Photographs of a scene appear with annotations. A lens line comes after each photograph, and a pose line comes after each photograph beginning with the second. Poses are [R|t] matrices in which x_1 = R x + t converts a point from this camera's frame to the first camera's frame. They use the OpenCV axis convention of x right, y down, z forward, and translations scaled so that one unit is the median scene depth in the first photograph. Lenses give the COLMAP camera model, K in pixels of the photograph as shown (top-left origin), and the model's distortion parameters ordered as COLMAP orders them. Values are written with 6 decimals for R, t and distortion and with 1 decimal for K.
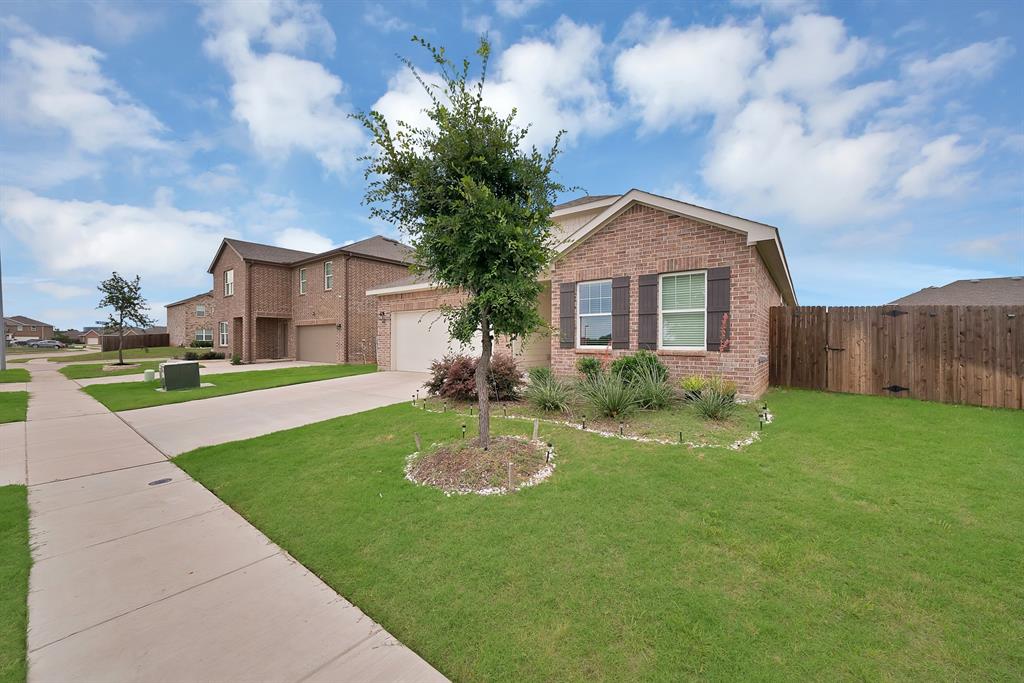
lens RADIAL K [[385.0, 0, 513.6], [0, 385.0, 340.0], [0, 0, 1]] dist [-0.002596, -0.000460]
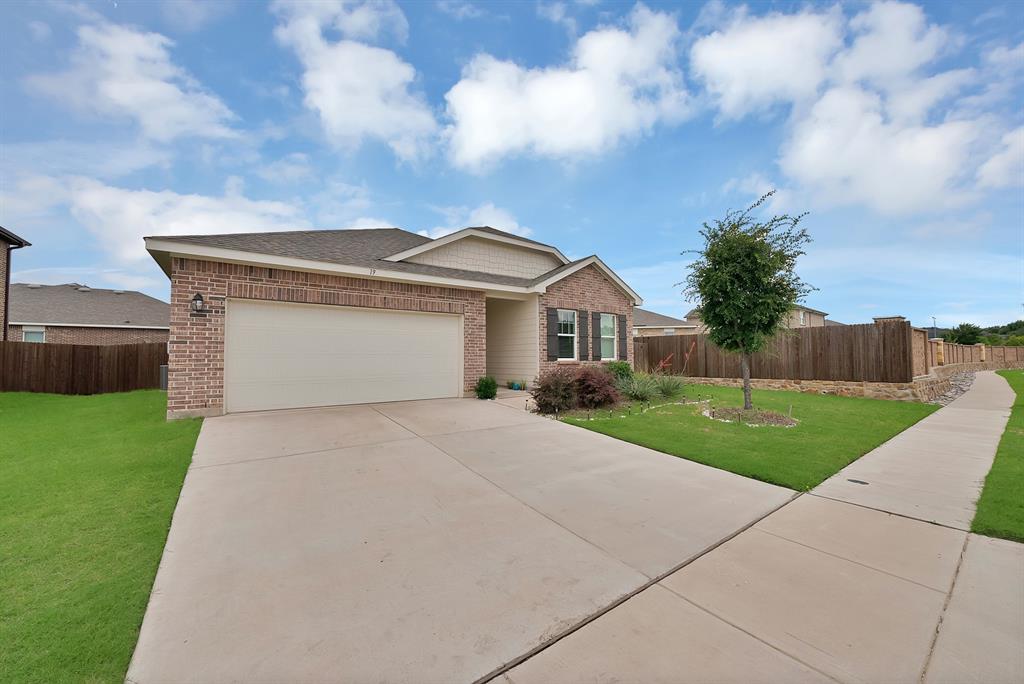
lens RADIAL K [[385.0, 0, 510.6], [0, 385.0, 341.6], [0, 0, 1]] dist [-0.002596, -0.000460]
pose [[0.269909, 0.028446, 0.962466, -1.353258], [0.000213, 0.999562, -0.029602, -0.004291], [-0.962886, 0.008195, 0.269784, 0.995889]]
